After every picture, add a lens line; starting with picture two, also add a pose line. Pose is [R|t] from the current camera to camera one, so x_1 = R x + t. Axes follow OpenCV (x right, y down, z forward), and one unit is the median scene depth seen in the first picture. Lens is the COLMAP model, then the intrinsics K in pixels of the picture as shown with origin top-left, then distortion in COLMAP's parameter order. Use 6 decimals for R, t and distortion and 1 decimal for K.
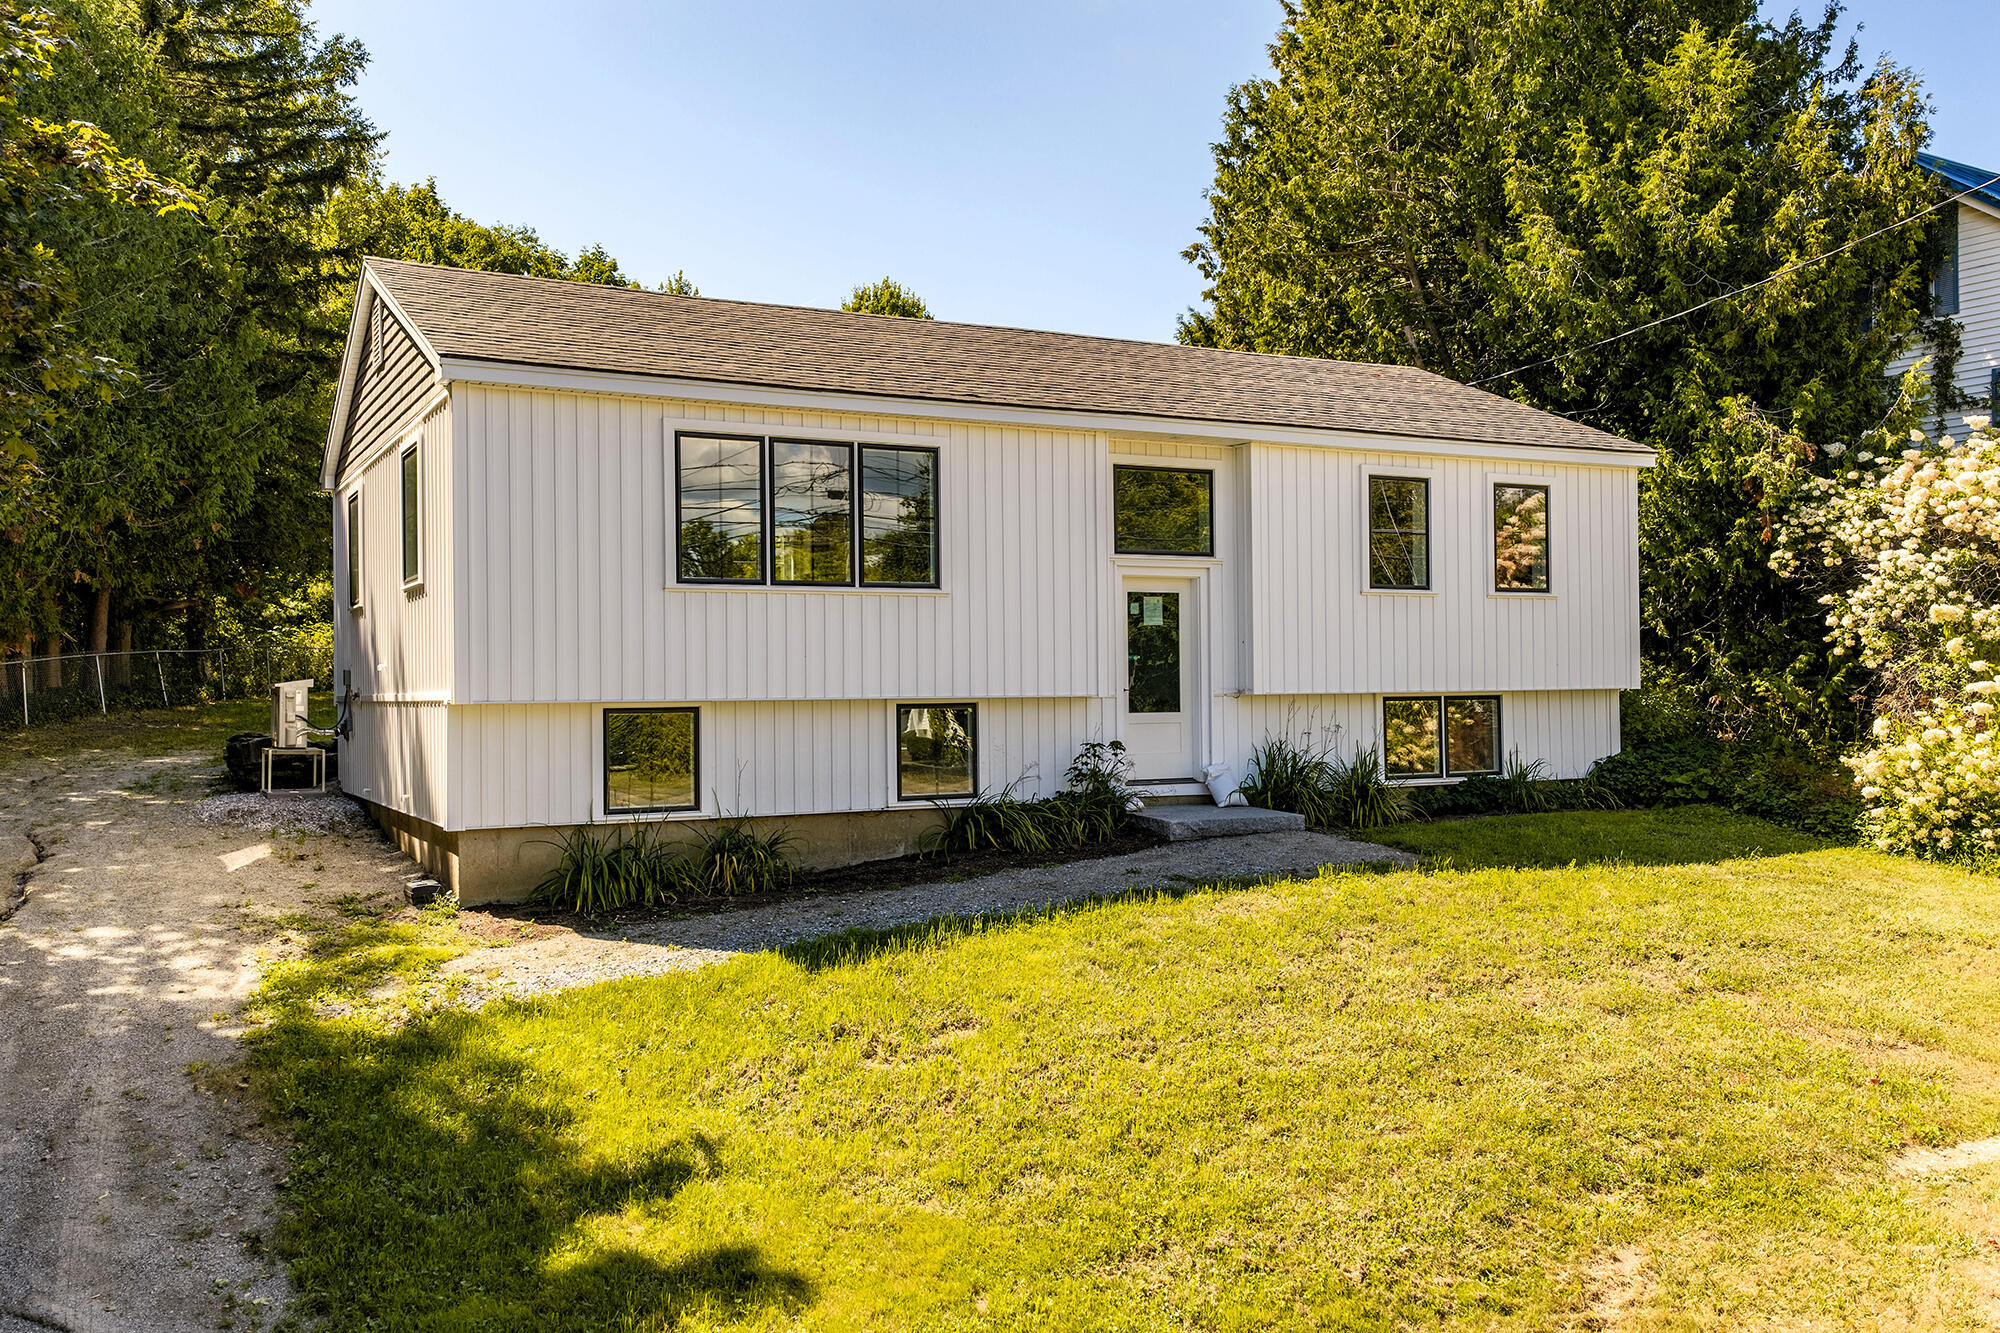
lens RADIAL K [[1670.4, 0, 971.8], [0, 1670.4, 682.8], [0, 0, 1]] dist [0.031204, -0.003301]
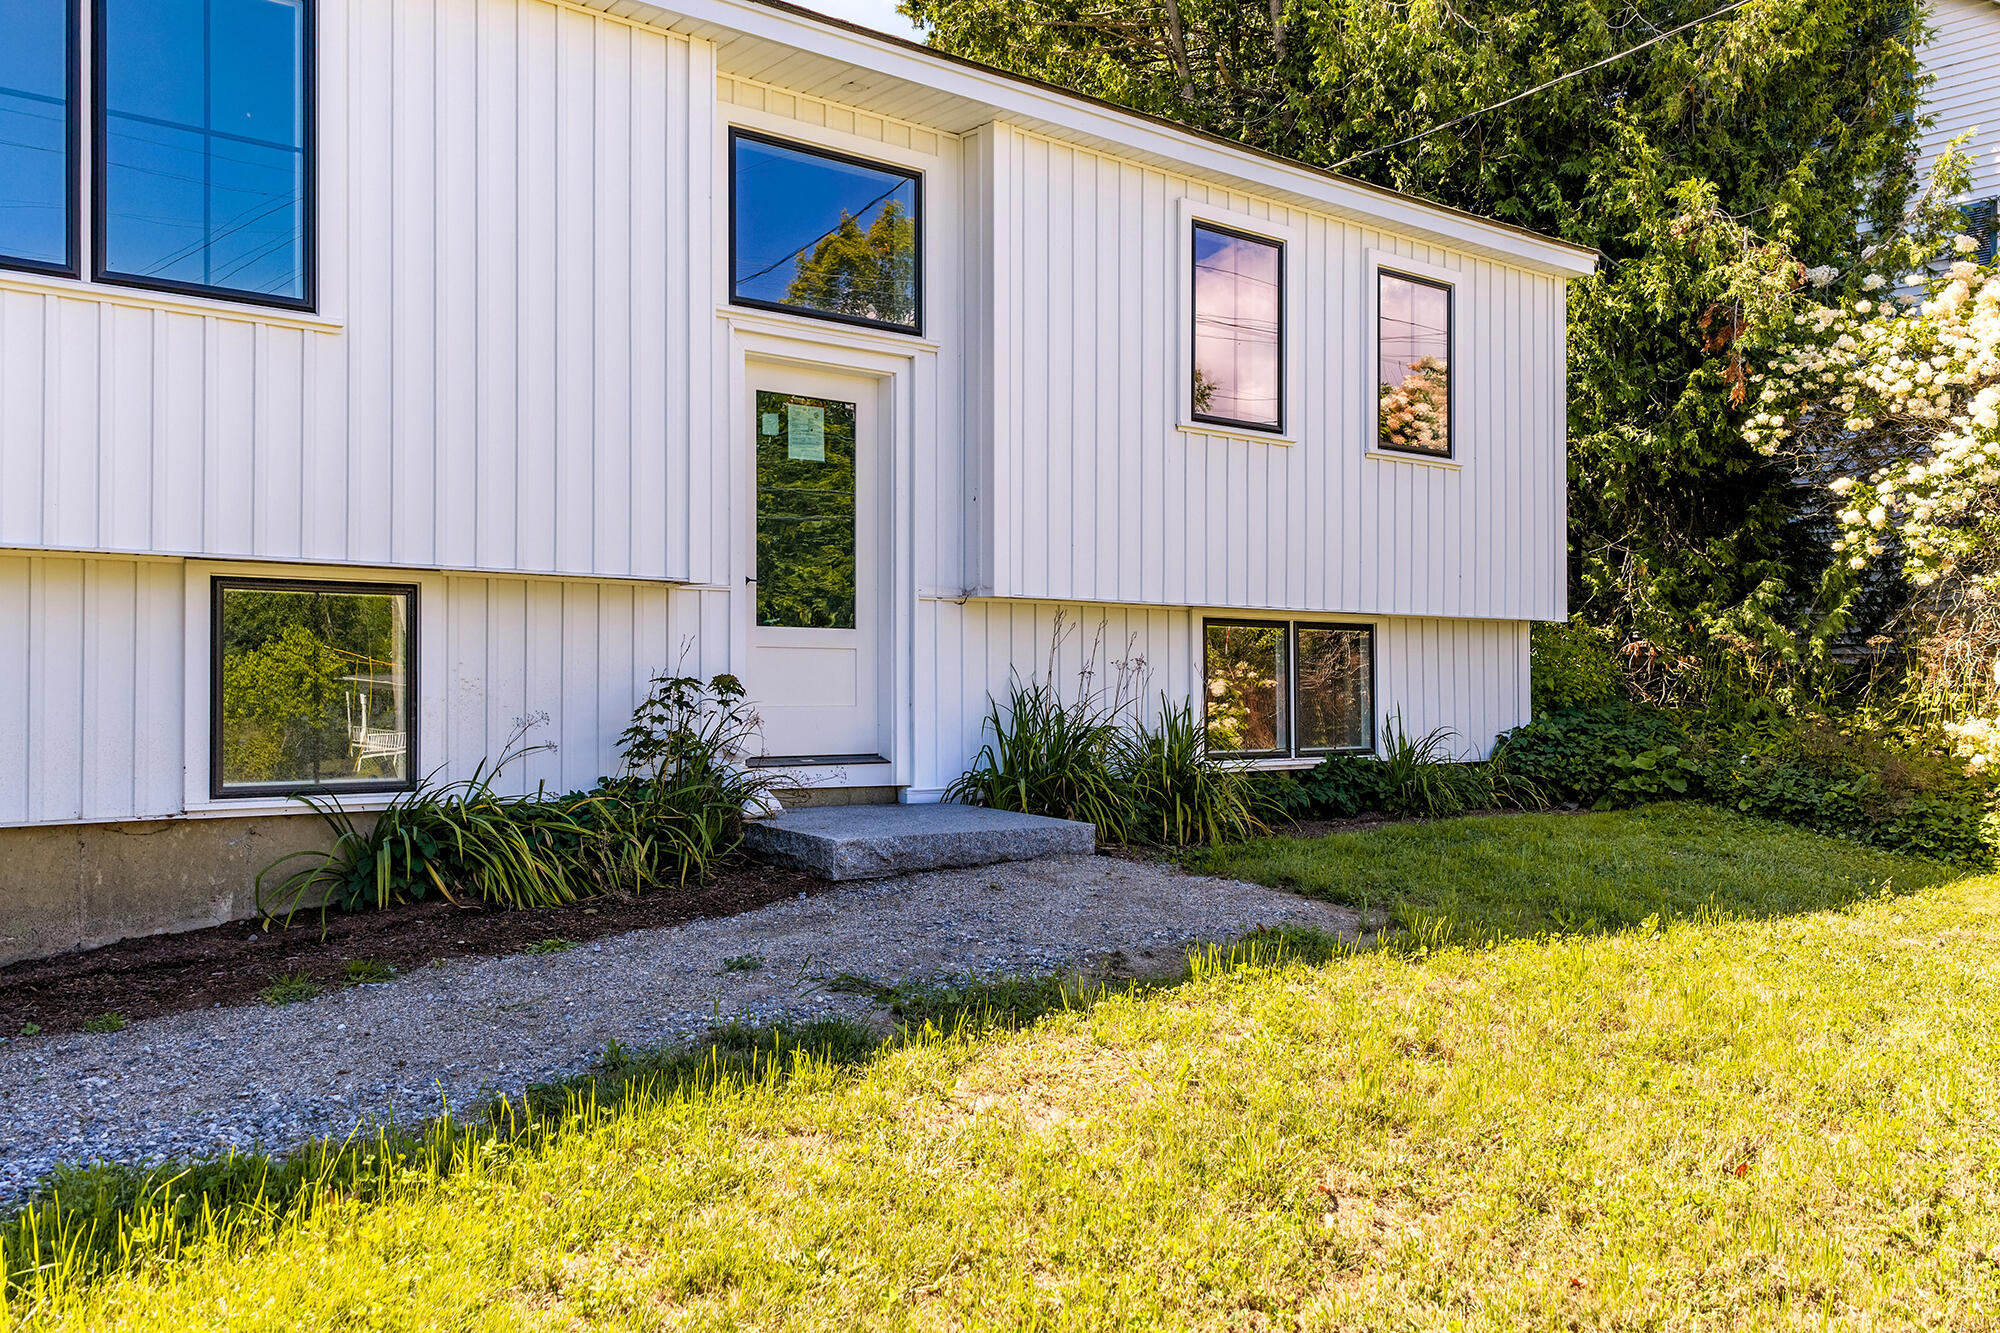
lens RADIAL K [[1647.7, 0, 972.9], [0, 1647.7, 675.1], [0, 0, 1]] dist [0.022938, -0.002283]
pose [[0.979816, 0.013585, 0.199440, 0.057716], [-0.012280, 0.999894, -0.007778, 0.035817], [-0.199525, 0.005172, 0.979879, 0.484607]]
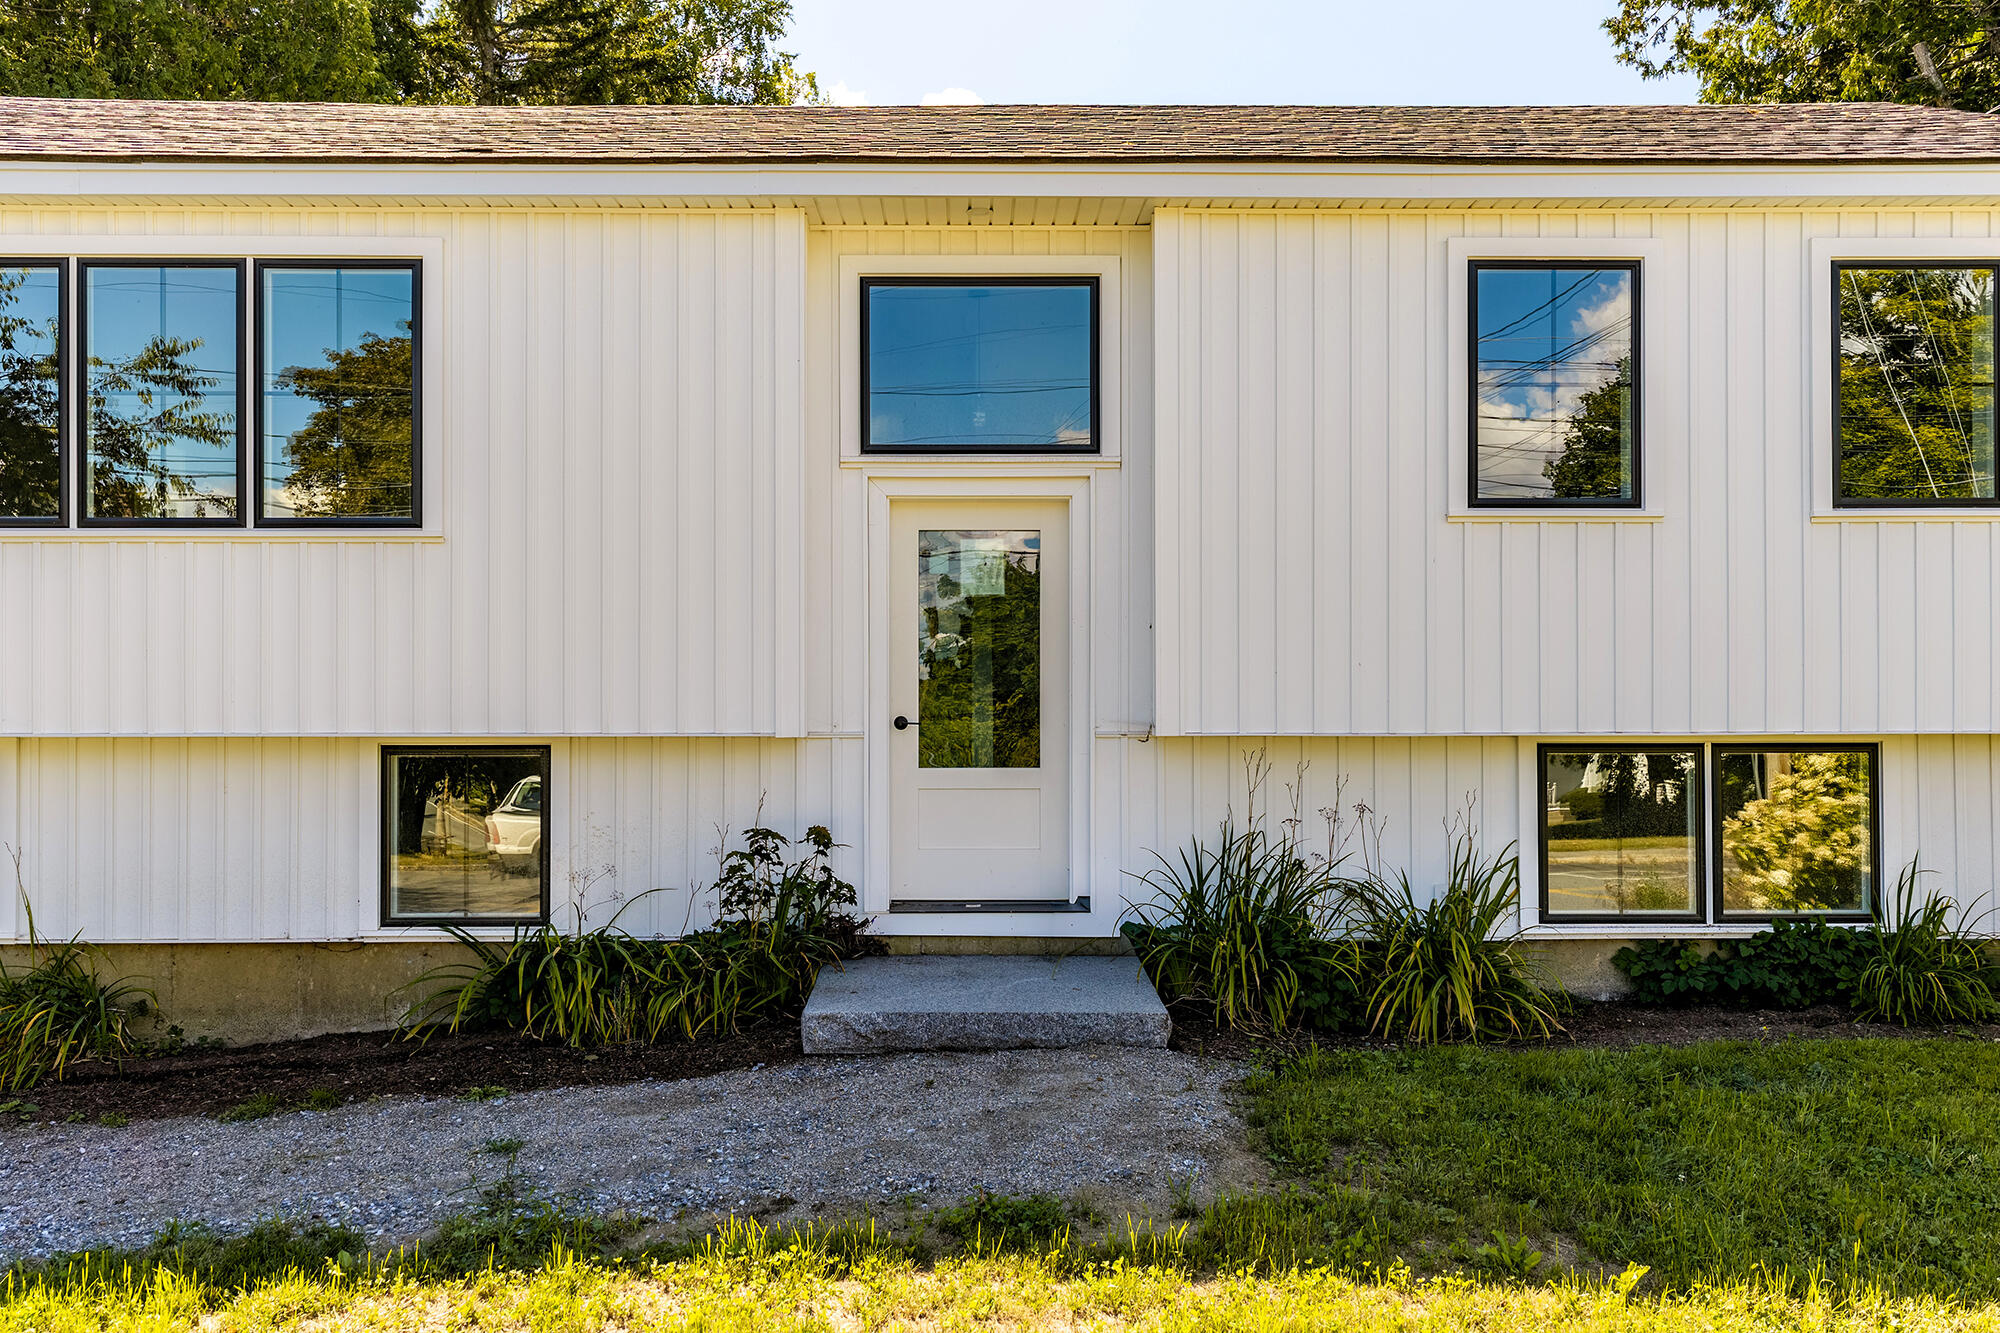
lens RADIAL K [[1669.6, 0, 982.4], [0, 1669.6, 671.0], [0, 0, 1]] dist [0.011786, -0.013345]
pose [[0.892029, 0.002223, -0.451972, 0.335936], [-0.005856, 0.999961, -0.006641, -0.008029], [0.451940, 0.008570, 0.892007, 0.548266]]
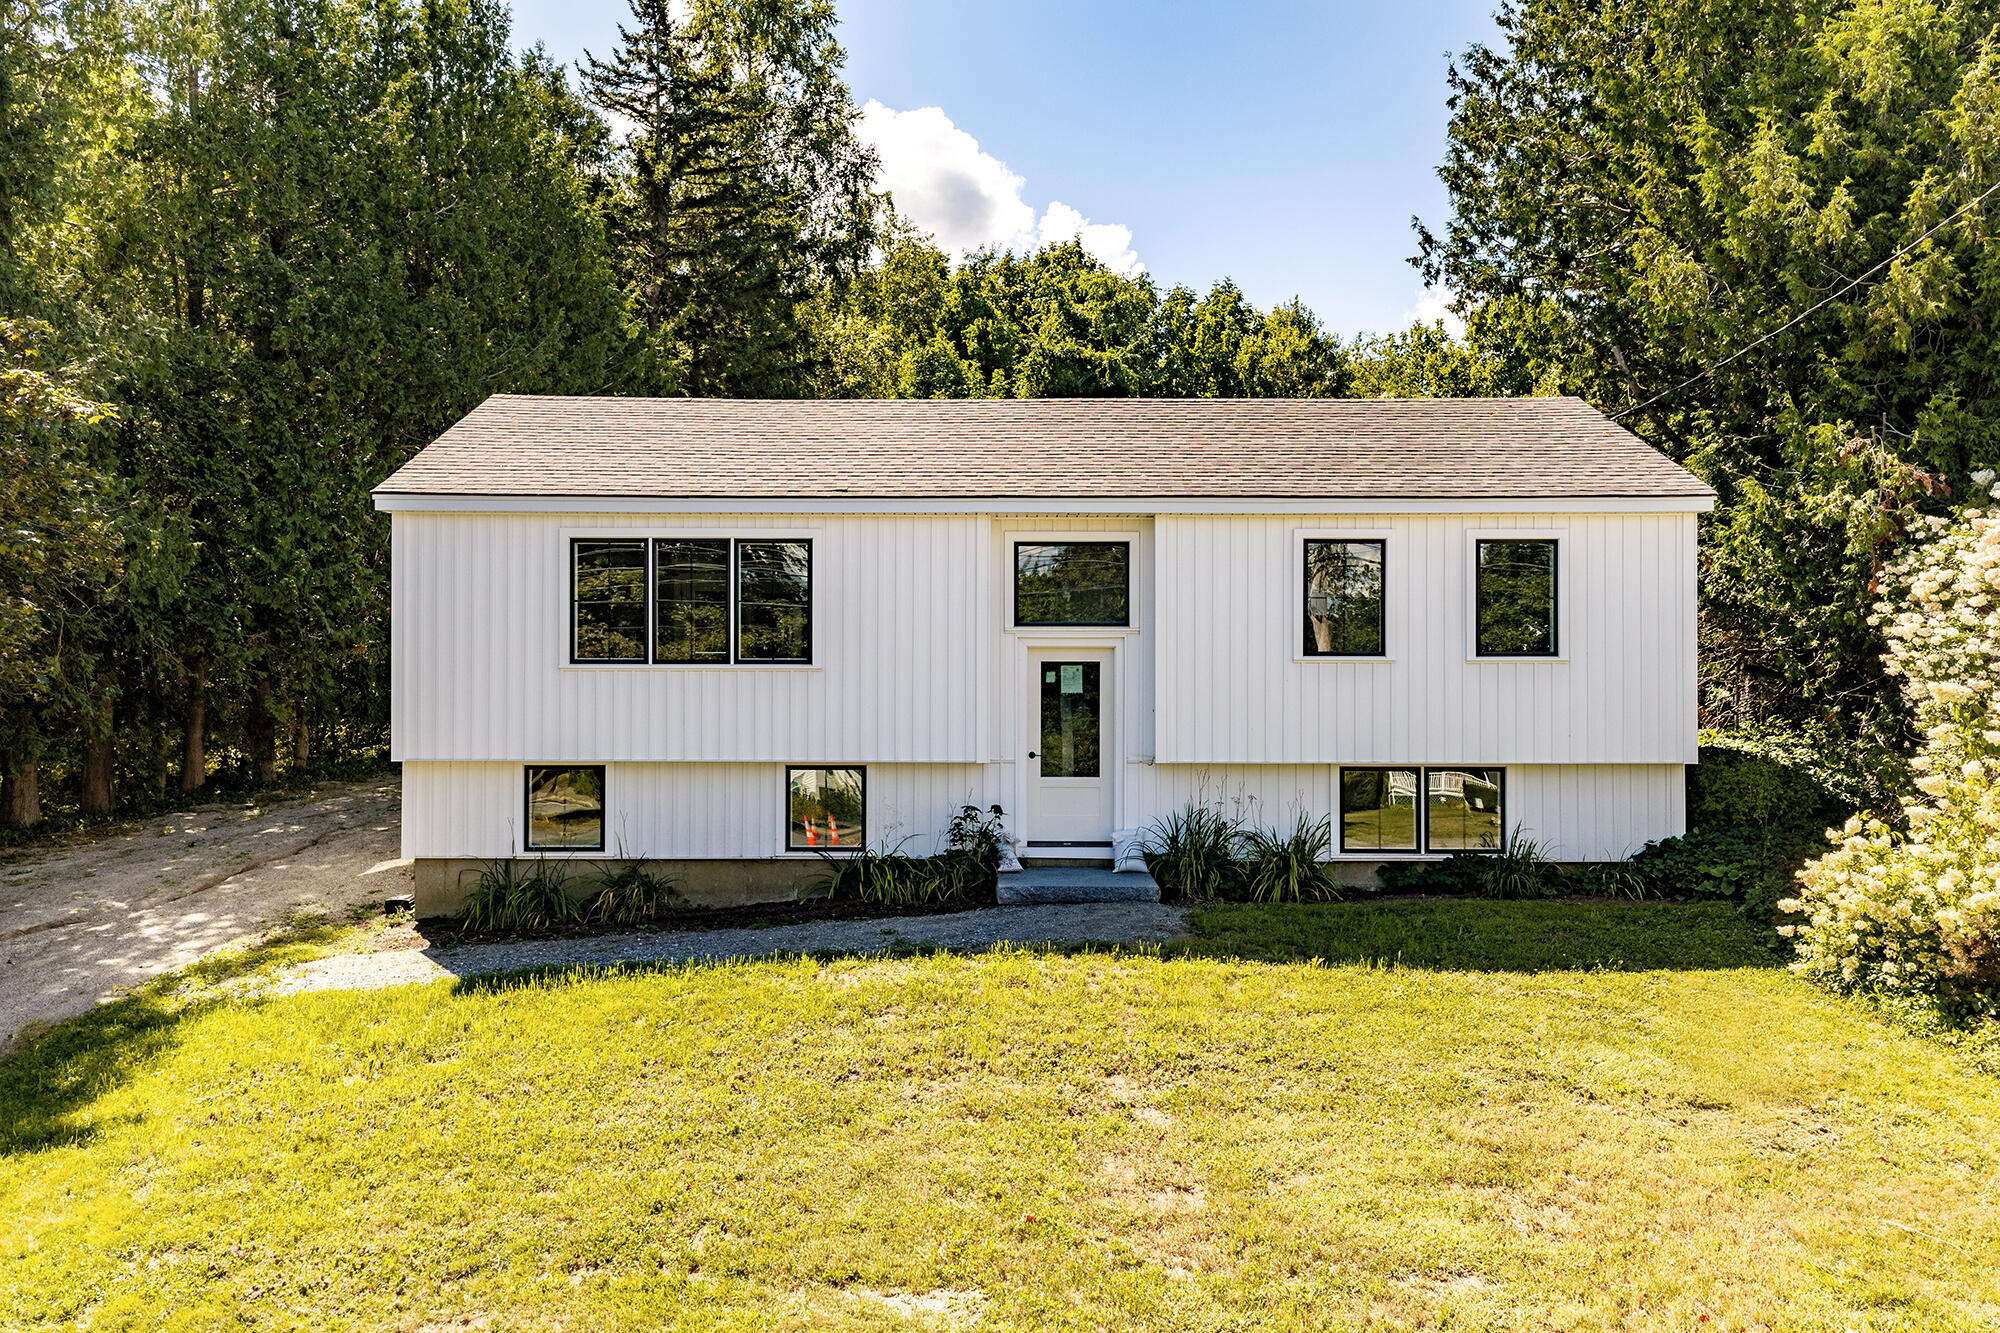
lens RADIAL K [[1647.7, 0, 972.9], [0, 1647.7, 675.1], [0, 0, 1]] dist [0.022938, -0.002283]
pose [[0.882254, 0.007028, -0.470721, 0.535078], [-0.008532, 0.999963, -0.001062, -0.043812], [0.470696, 0.004953, 0.882282, 0.067130]]
